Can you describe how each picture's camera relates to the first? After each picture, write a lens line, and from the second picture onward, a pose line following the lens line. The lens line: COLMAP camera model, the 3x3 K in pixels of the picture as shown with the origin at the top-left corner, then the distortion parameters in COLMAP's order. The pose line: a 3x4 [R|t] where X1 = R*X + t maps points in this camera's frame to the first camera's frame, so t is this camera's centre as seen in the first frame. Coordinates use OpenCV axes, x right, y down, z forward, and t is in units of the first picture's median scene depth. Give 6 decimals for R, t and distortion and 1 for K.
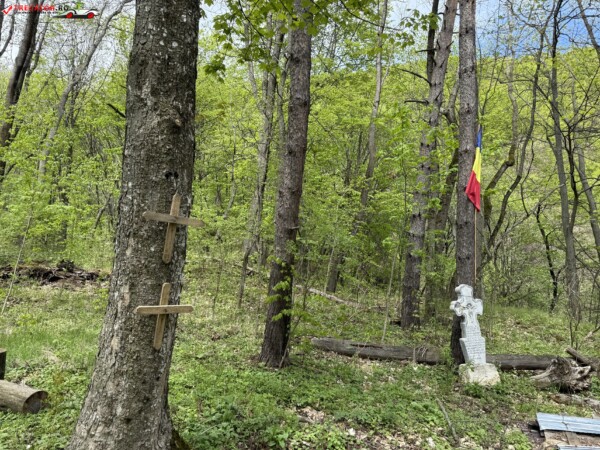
lens RADIAL K [[422.6, 0, 301.7], [0, 422.6, 221.4], [0, 0, 1]] dist [0.036453, -0.031473]
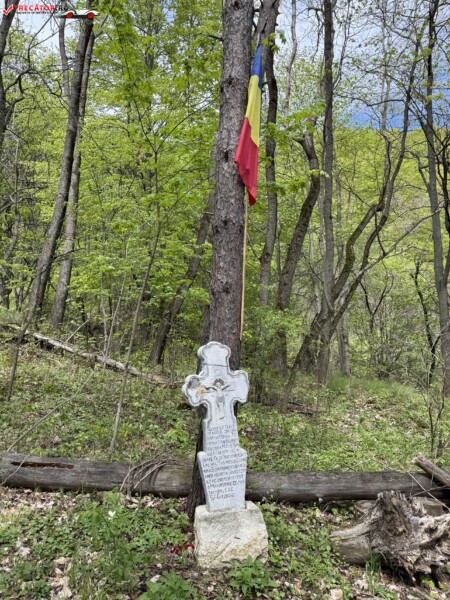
lens RADIAL K [[422.6, 0, 223.2], [0, 422.6, 294.9], [0, 0, 1]] dist [0.036453, -0.031473]
pose [[0.997723, 0.004143, 0.067317, 0.367057], [-0.005312, 0.999838, 0.017200, 0.086868], [-0.067235, -0.017518, 0.997583, 0.515888]]
